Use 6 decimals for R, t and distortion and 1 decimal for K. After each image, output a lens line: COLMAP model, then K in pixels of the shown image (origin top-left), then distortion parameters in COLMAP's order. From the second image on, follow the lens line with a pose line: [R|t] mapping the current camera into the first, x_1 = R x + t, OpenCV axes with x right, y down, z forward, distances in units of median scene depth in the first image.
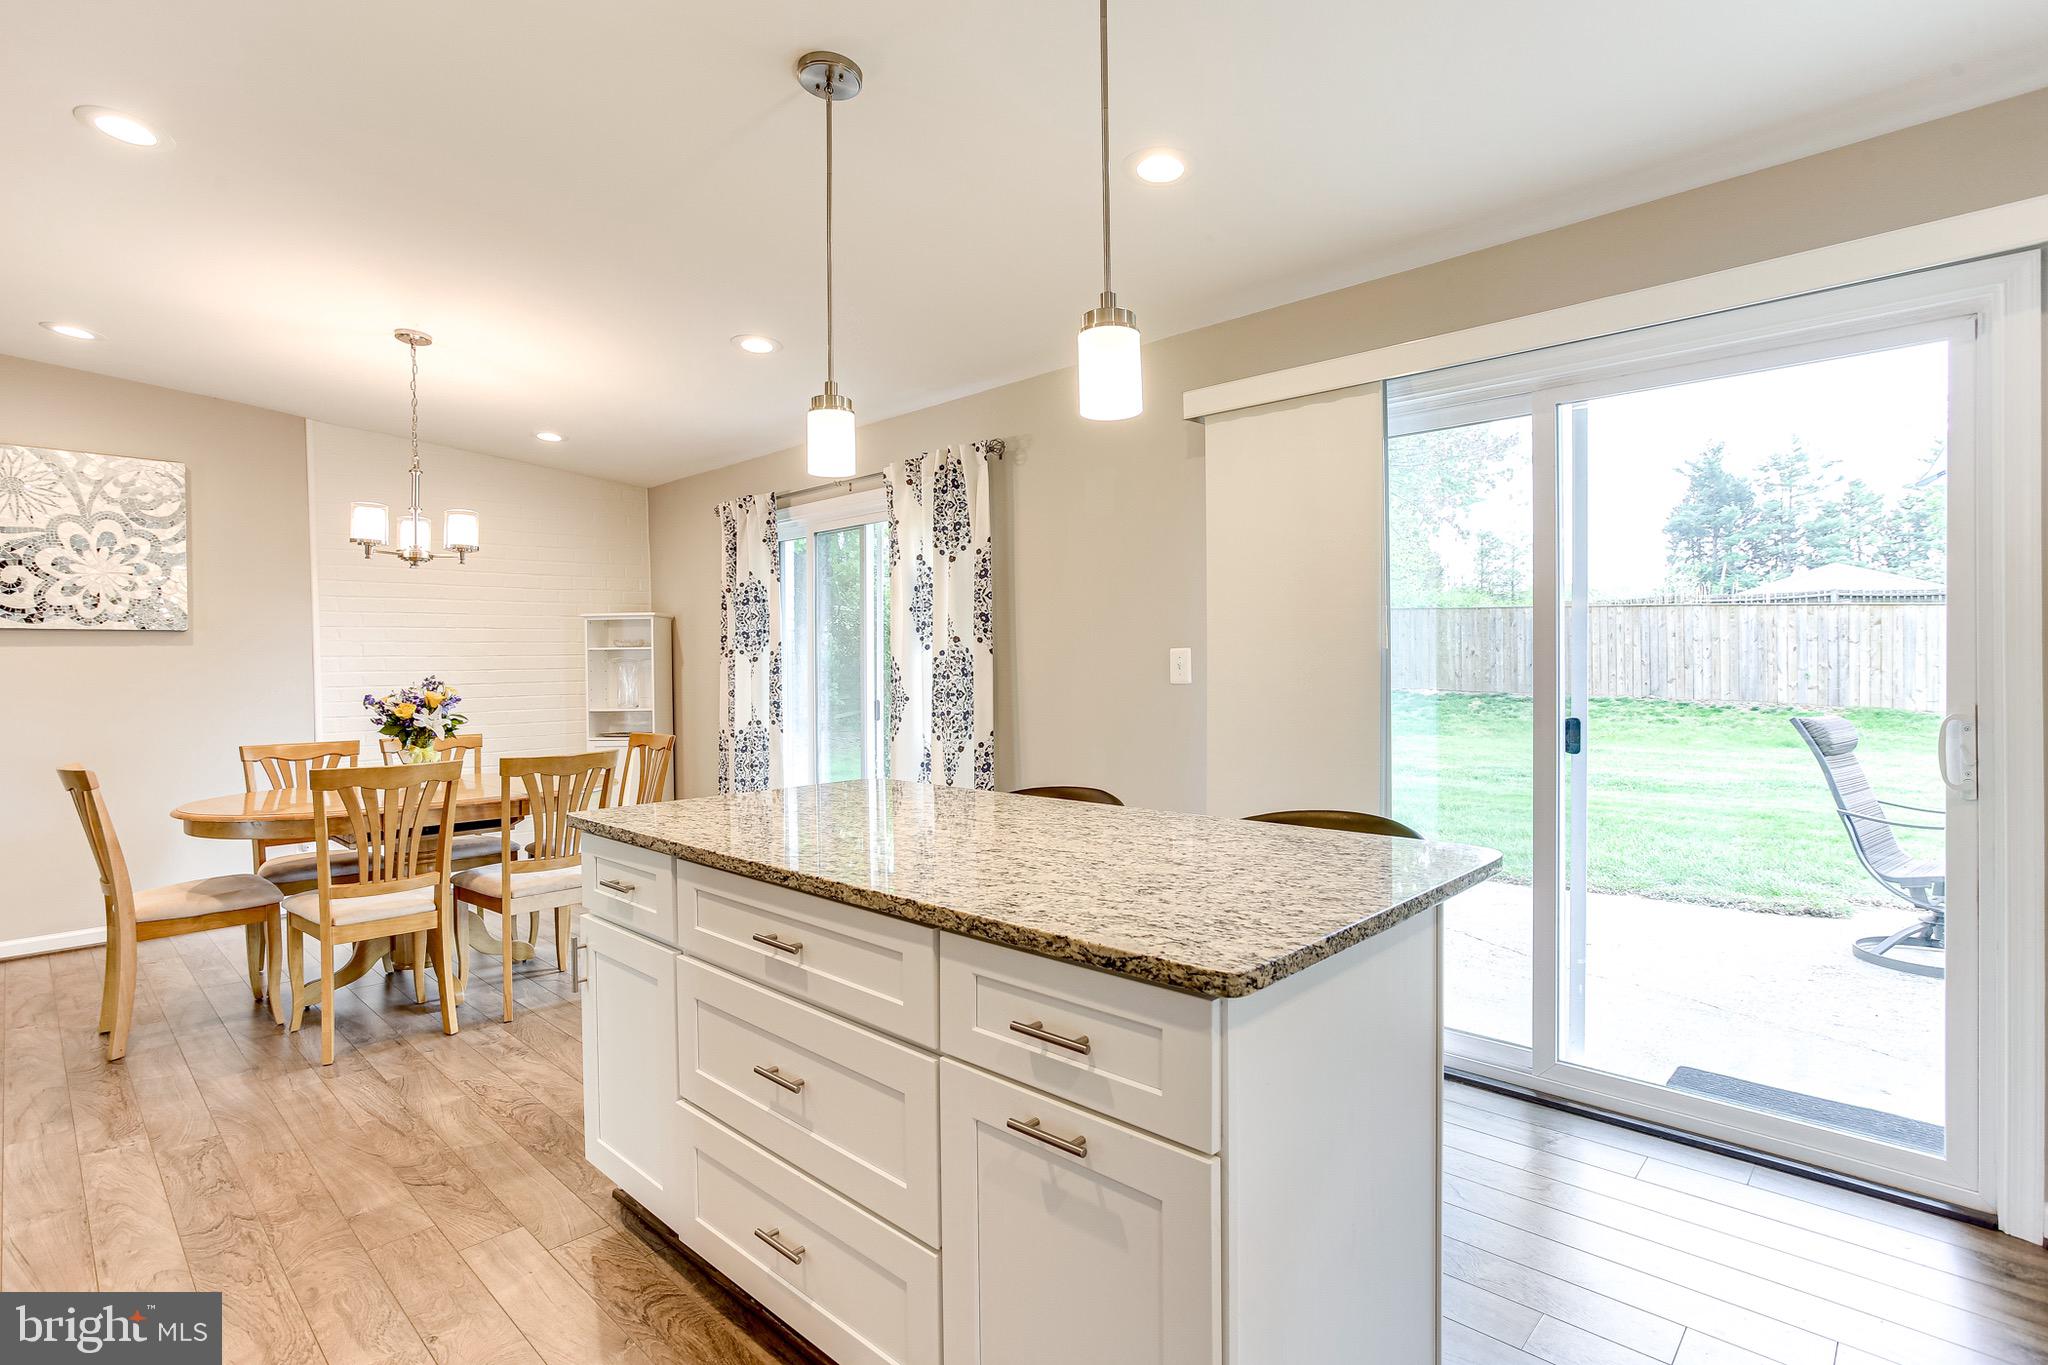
lens RADIAL K [[985.6, 0, 1026.5], [0, 985.6, 680.1], [0, 0, 1]] dist [-0.033827, 0.016002]
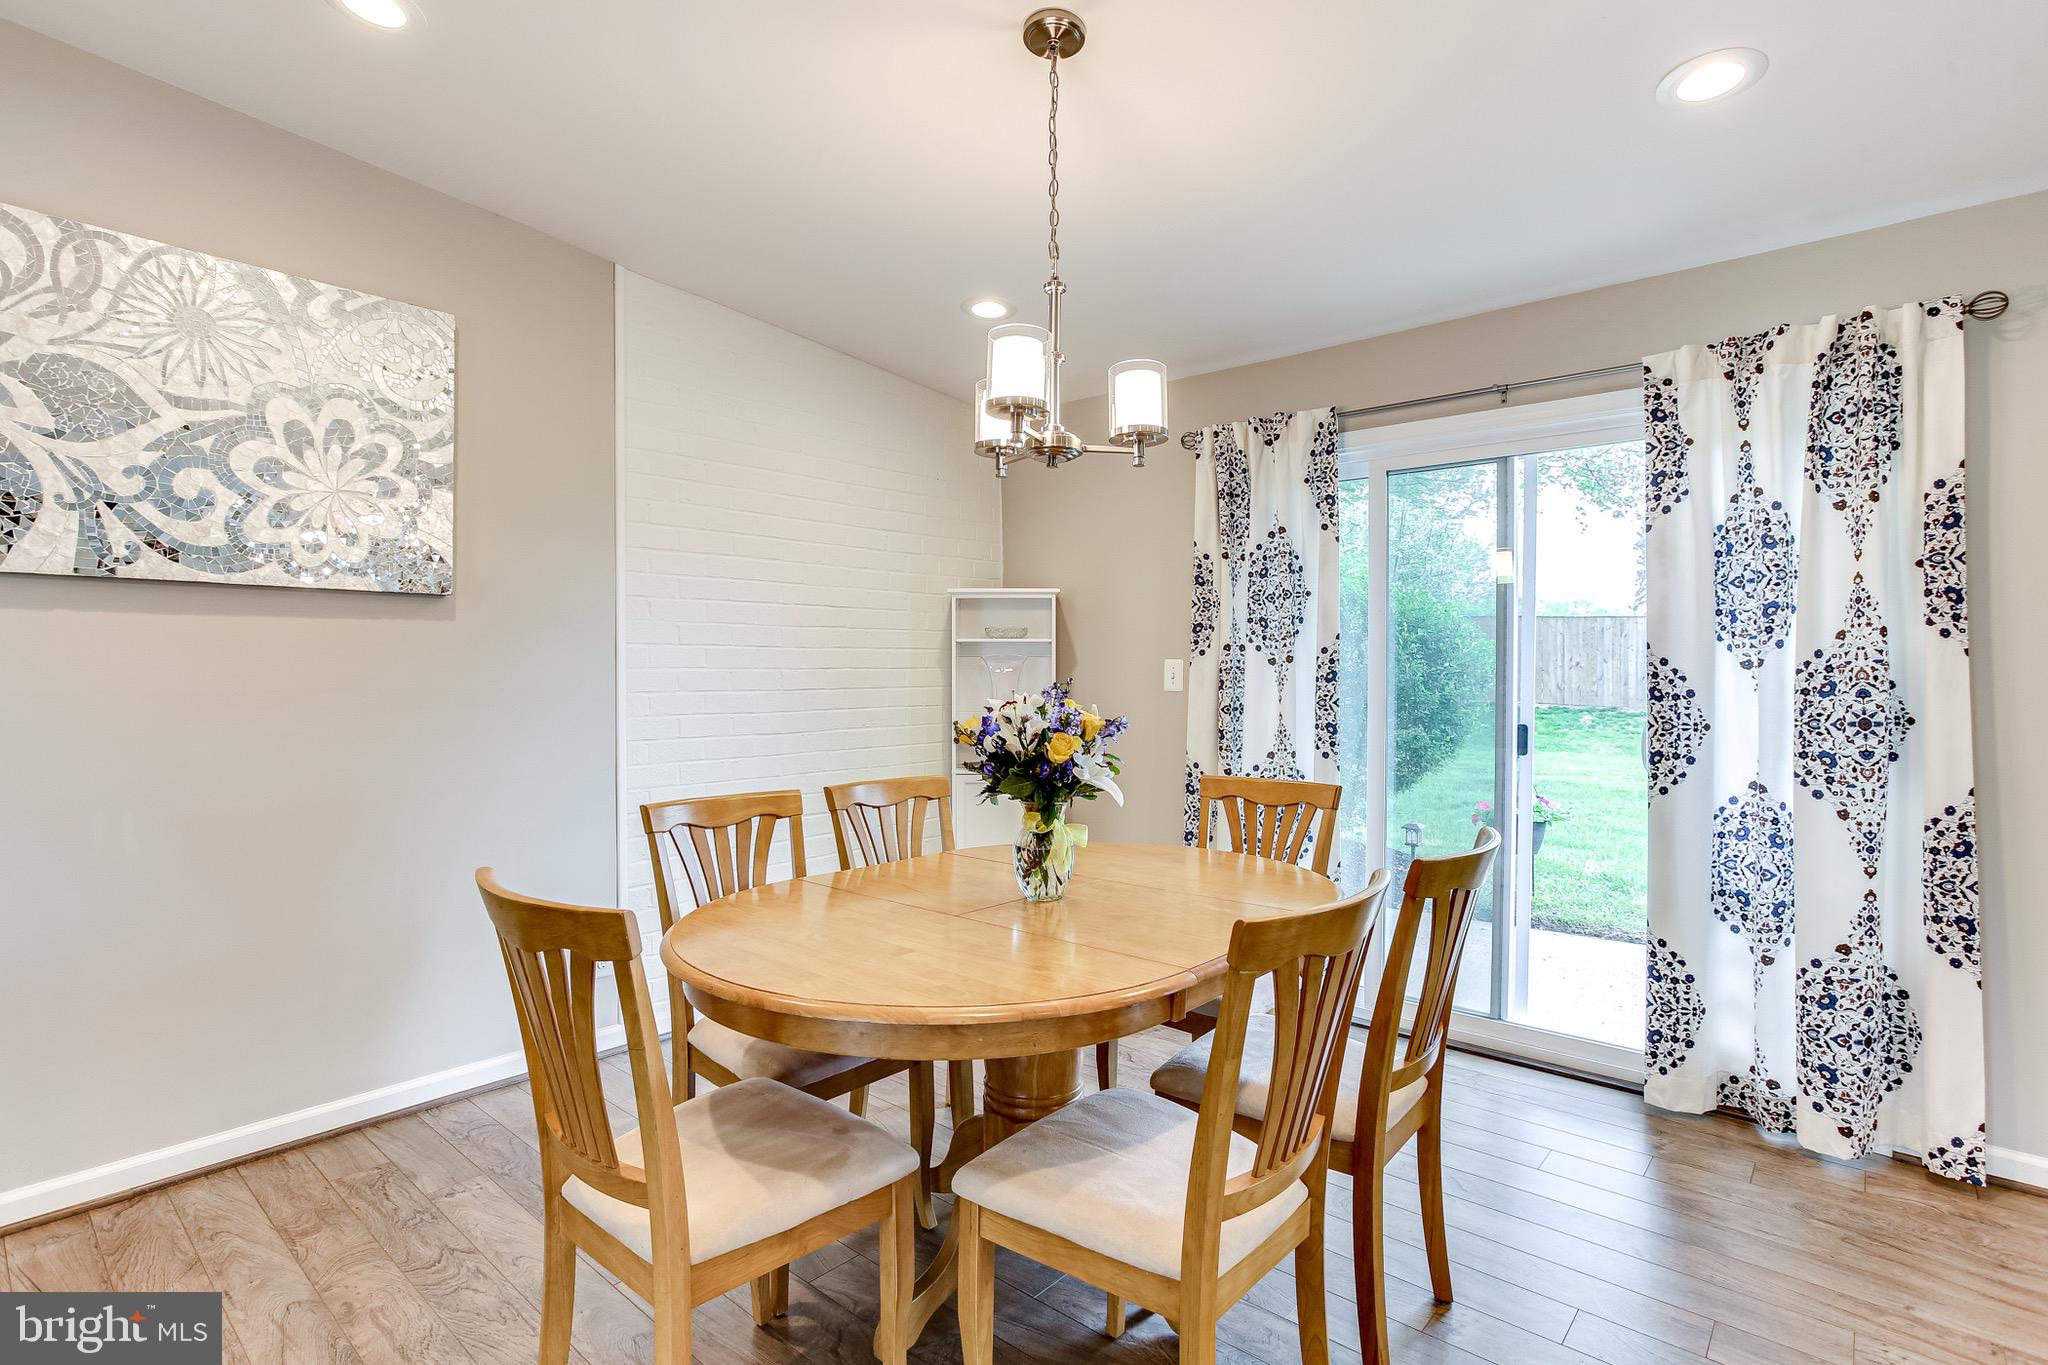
lens RADIAL K [[985.6, 0, 1026.1], [0, 985.6, 677.8], [0, 0, 1]] dist [-0.033827, 0.016002]
pose [[0.998791, 0.014981, 0.046827, -0.563775], [-0.014664, 0.999867, -0.007106, -0.001481], [-0.046927, 0.006411, 0.998878, 0.402556]]
